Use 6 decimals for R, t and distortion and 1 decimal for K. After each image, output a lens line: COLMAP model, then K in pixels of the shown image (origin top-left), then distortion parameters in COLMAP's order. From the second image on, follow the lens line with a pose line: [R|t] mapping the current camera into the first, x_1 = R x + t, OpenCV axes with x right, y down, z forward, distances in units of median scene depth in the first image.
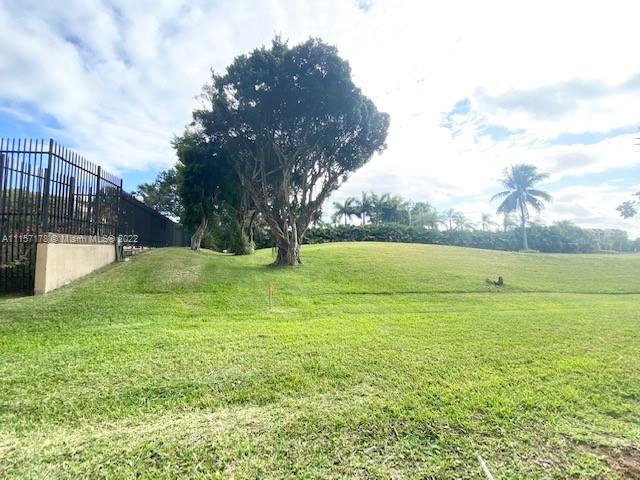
lens RADIAL K [[250.5, 0, 325.5], [0, 250.5, 244.3], [0, 0, 1]] dist [-0.000043, -0.008115]
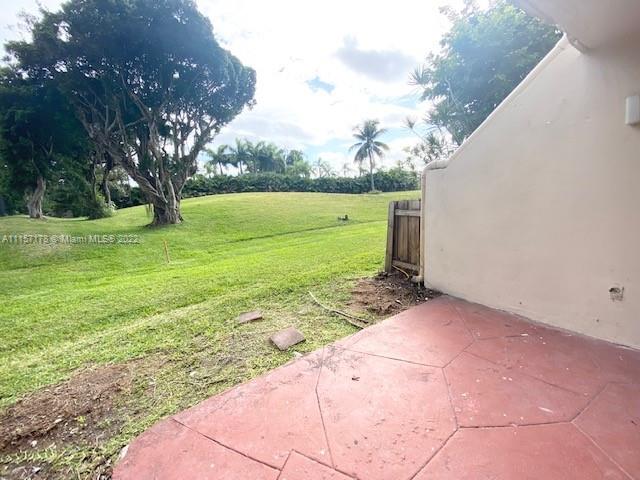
lens RADIAL K [[250.5, 0, 319.6], [0, 250.5, 241.1], [0, 0, 1]] dist [-0.000043, -0.008115]
pose [[0.902234, -0.142106, 0.407159, -0.023993], [0.062160, 0.977142, 0.203298, -0.011650], [-0.426742, -0.158114, 0.890444, -0.131839]]
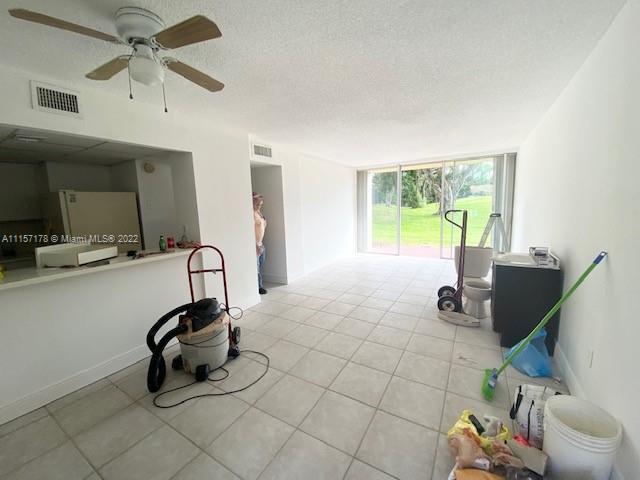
lens RADIAL K [[250.5, 0, 319.4], [0, 250.5, 239.5], [0, 0, 1]] dist [-0.000043, -0.008115]
pose [[0.765600, 0.053145, -0.641118, 0.222732], [0.053264, 0.987924, 0.145499, -0.024556], [0.641108, -0.145542, 0.753523, -0.613186]]
